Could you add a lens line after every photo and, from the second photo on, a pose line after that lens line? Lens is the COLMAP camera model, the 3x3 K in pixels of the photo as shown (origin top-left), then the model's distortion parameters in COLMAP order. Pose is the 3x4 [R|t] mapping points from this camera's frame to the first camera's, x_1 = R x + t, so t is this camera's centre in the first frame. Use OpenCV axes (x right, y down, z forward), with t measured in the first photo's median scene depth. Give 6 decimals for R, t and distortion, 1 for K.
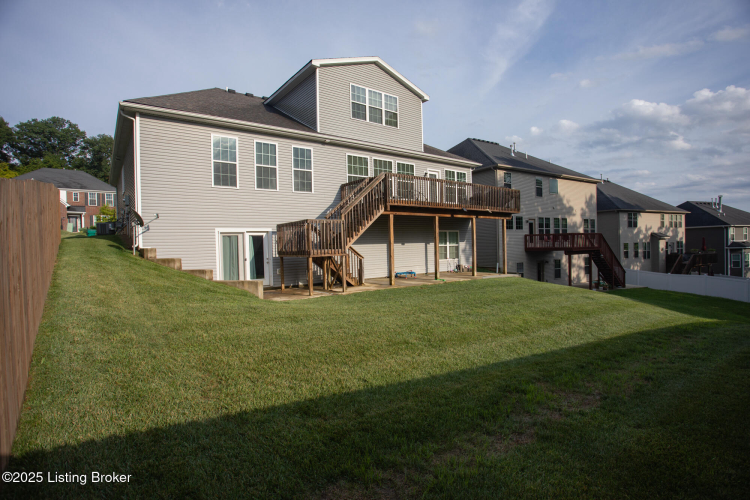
lens RADIAL K [[379.9, 0, 375.0], [0, 379.9, 250.0], [0, 0, 1]] dist [-0.028927, 0.000984]
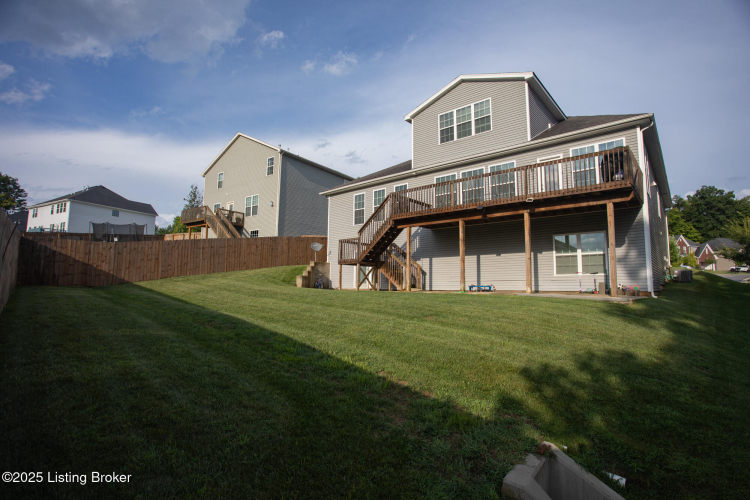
lens RADIAL K [[367.8, 0, 375.2], [0, 367.8, 247.8], [0, 0, 1]] dist [-0.066534, 0.030834]
pose [[0.194910, -0.061802, -0.978872, 0.923111], [-0.012214, 0.997783, -0.065428, 0.028689], [0.980745, 0.024709, 0.193723, 0.601957]]
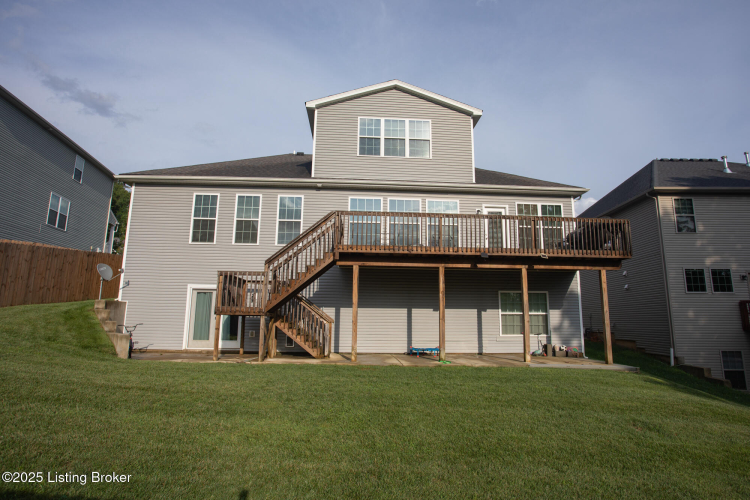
lens RADIAL K [[402.3, 0, 374.6], [0, 402.3, 249.2], [0, 0, 1]] dist [-0.058021, 0.031590]
pose [[0.823106, -0.048201, -0.565838, 0.455406], [-0.042953, 0.988253, -0.146667, -0.012514], [0.566261, 0.145027, 0.811367, 0.321573]]
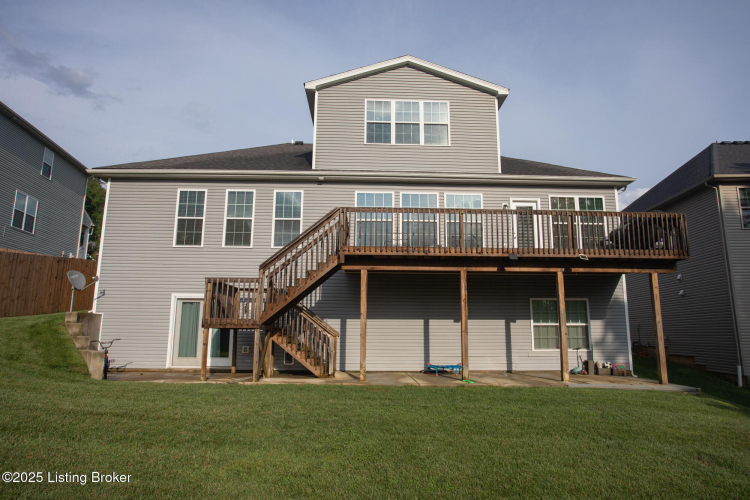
lens RADIAL K [[459.8, 0, 374.2], [0, 459.8, 249.8], [0, 0, 1]] dist [-0.044732, 0.037211]
pose [[0.808653, -0.058503, -0.585370, 0.451676], [-0.037182, 0.987971, -0.150104, -0.012342], [0.587110, 0.143147, 0.796750, 0.326939]]
